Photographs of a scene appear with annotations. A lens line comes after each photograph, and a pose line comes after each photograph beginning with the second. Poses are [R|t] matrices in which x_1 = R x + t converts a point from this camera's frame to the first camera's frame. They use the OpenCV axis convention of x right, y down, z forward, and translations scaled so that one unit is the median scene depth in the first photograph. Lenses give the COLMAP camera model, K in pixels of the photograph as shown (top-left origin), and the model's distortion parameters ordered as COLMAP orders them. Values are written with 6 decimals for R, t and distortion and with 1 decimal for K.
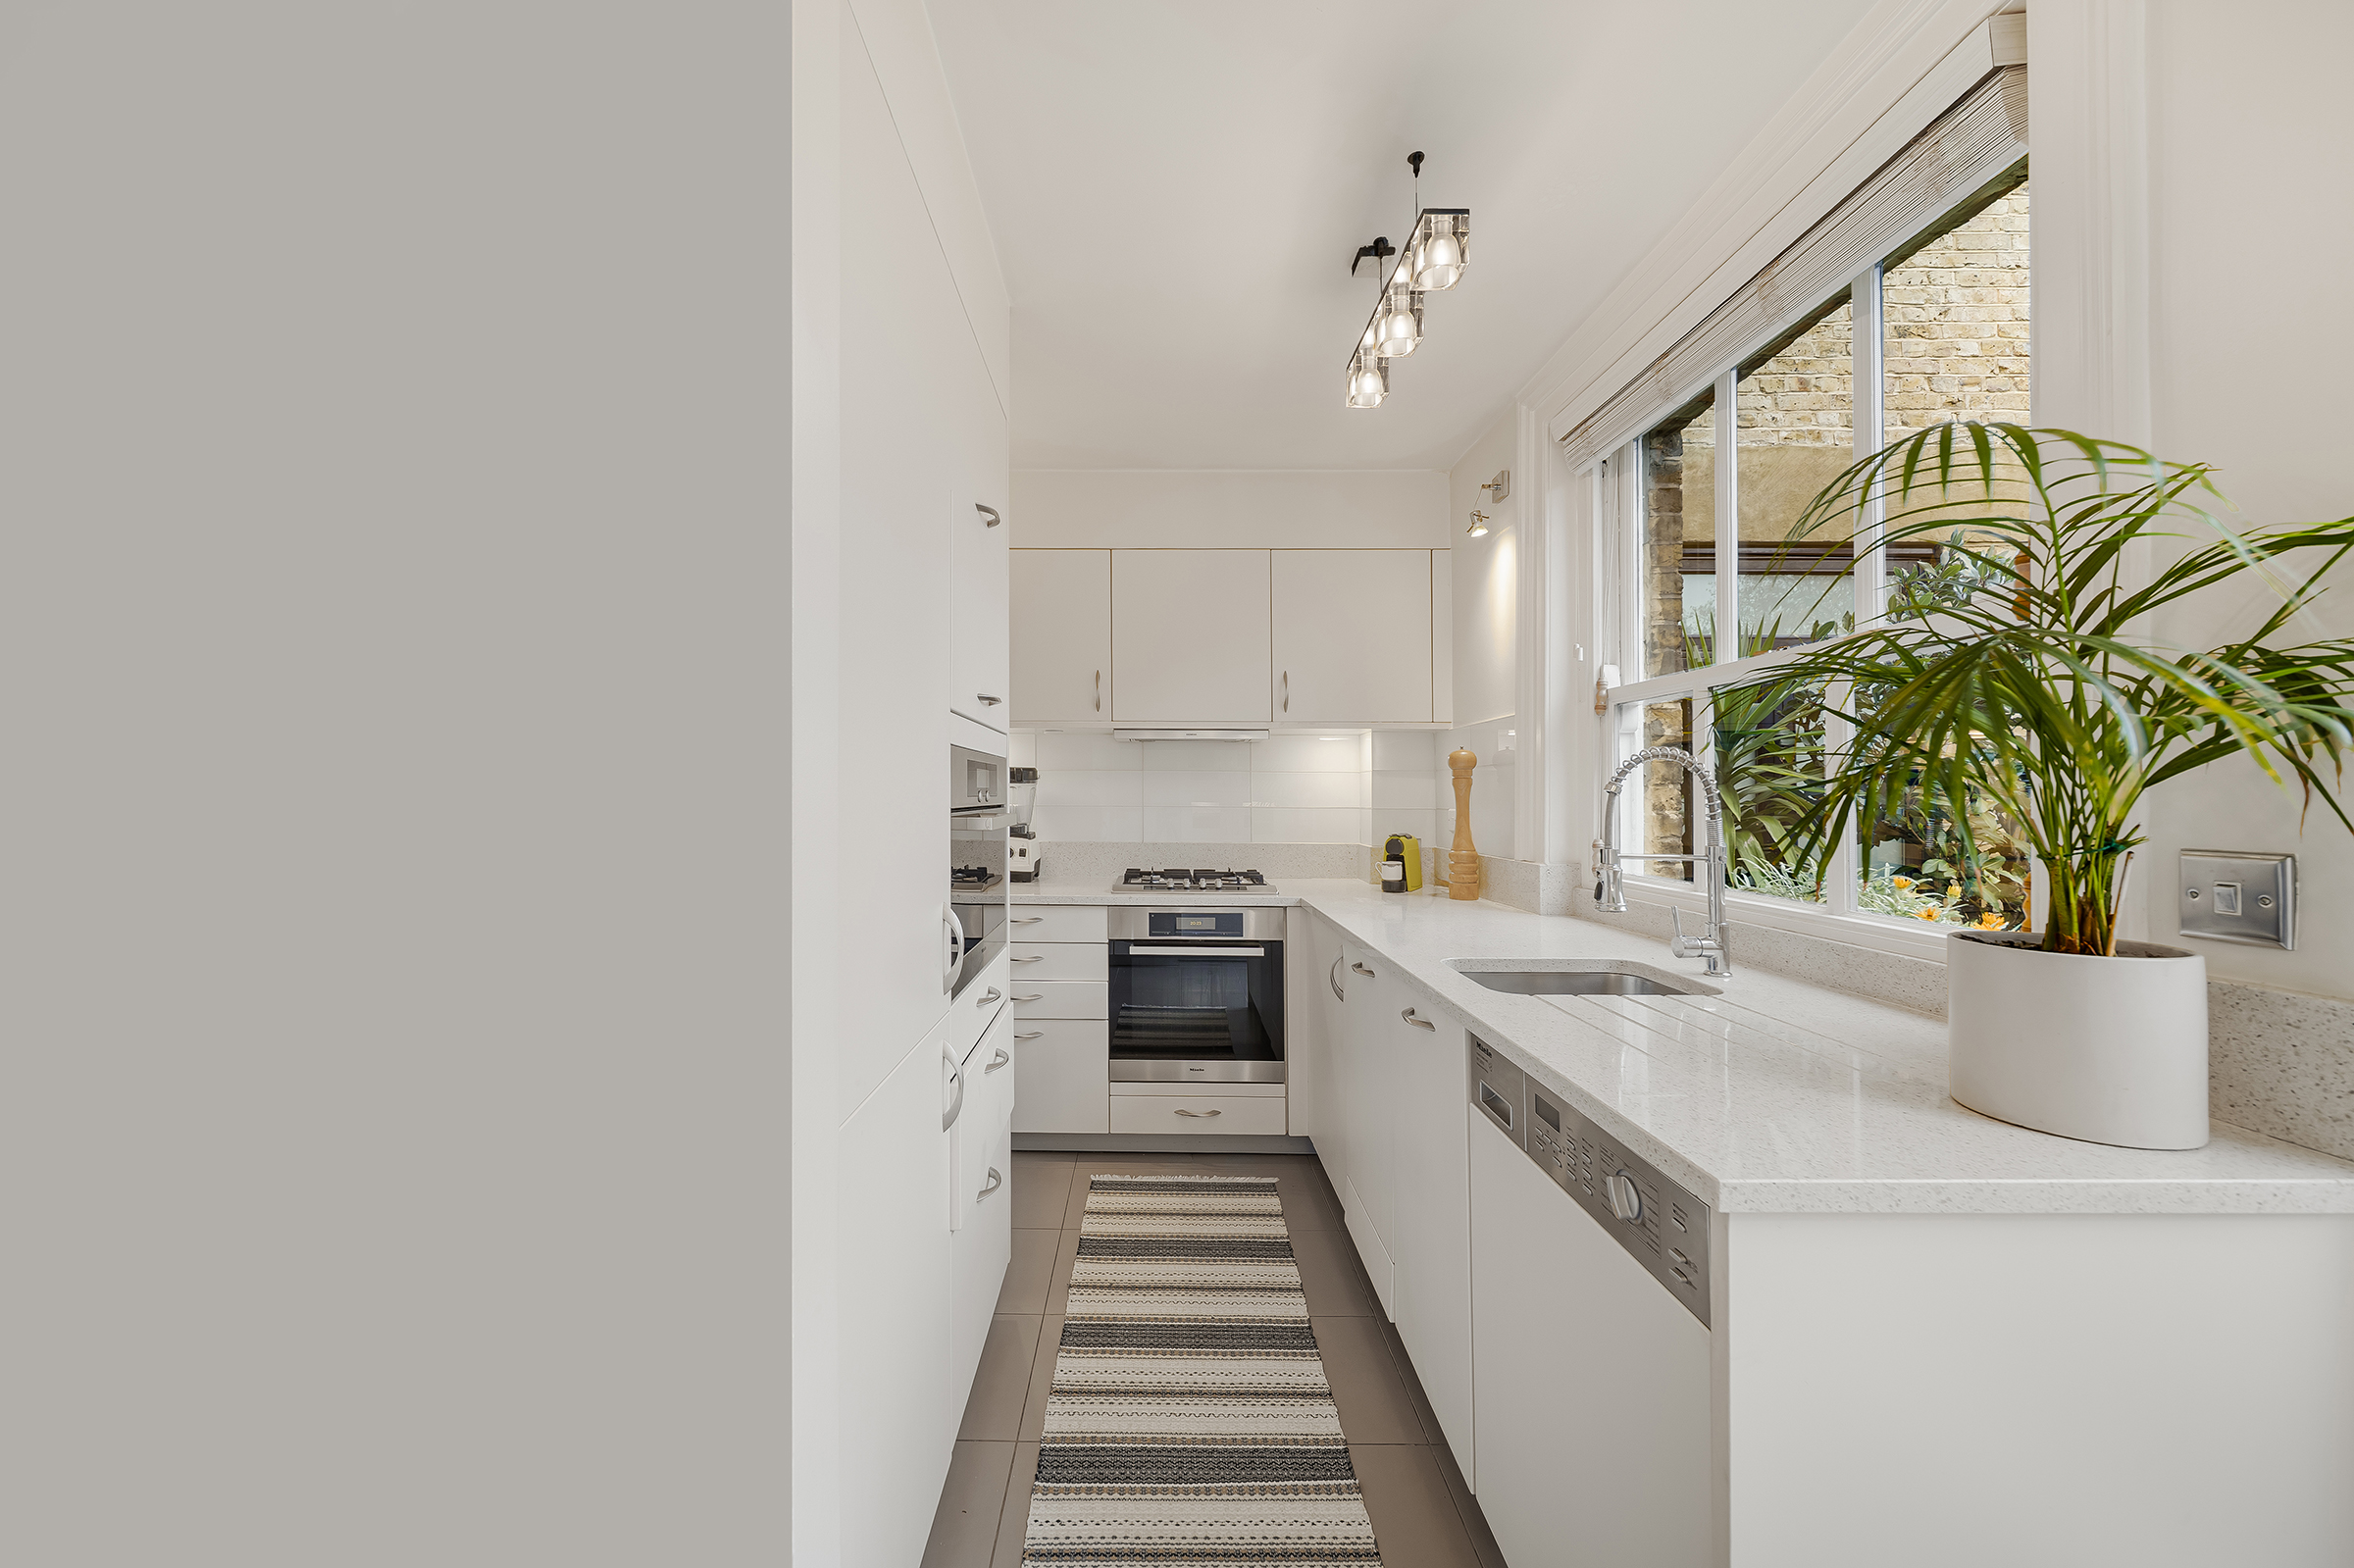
lens RADIAL K [[848.5, 0, 1183.1], [0, 848.5, 802.3], [0, 0, 1]] dist [-0.007603, -0.000532]
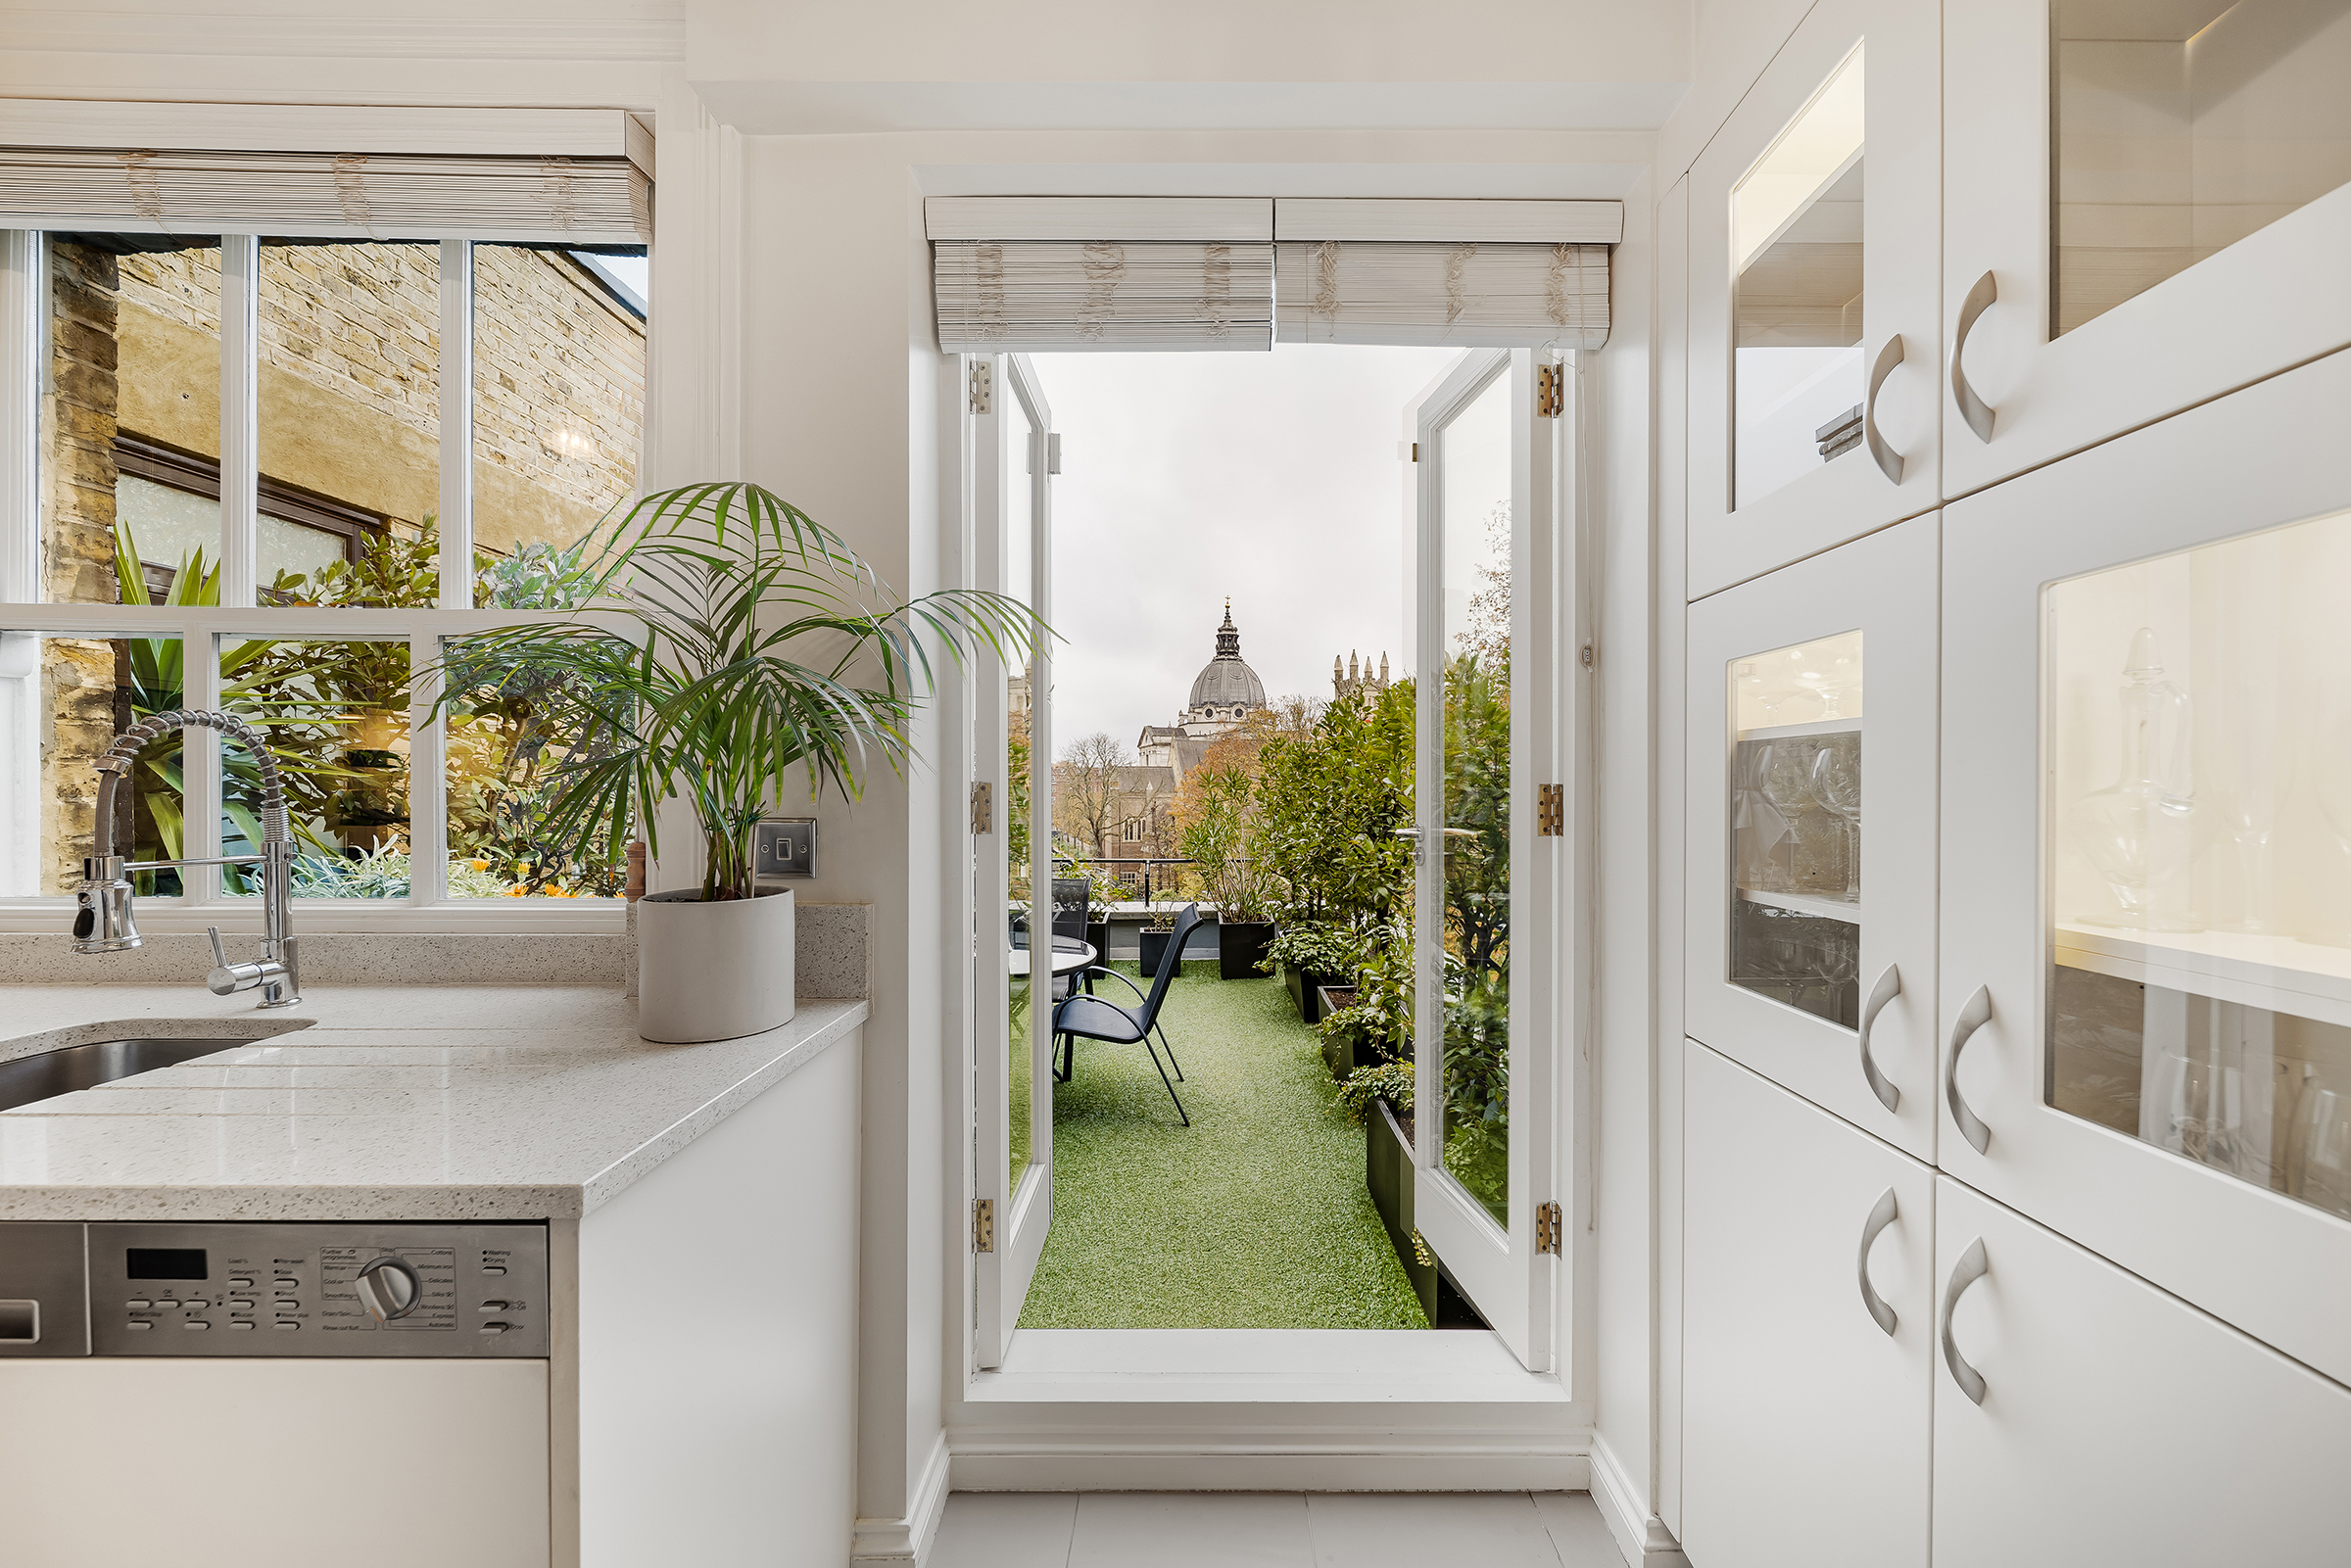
lens RADIAL K [[847.4, 0, 1192.5], [0, 847.4, 790.2], [0, 0, 1]] dist [-0.007603, -0.000532]
pose [[-0.004386, -0.009900, 0.999941, -0.152591], [0.000178, 0.999951, 0.009901, -0.003535], [-0.999990, 0.000221, -0.004384, 0.151477]]
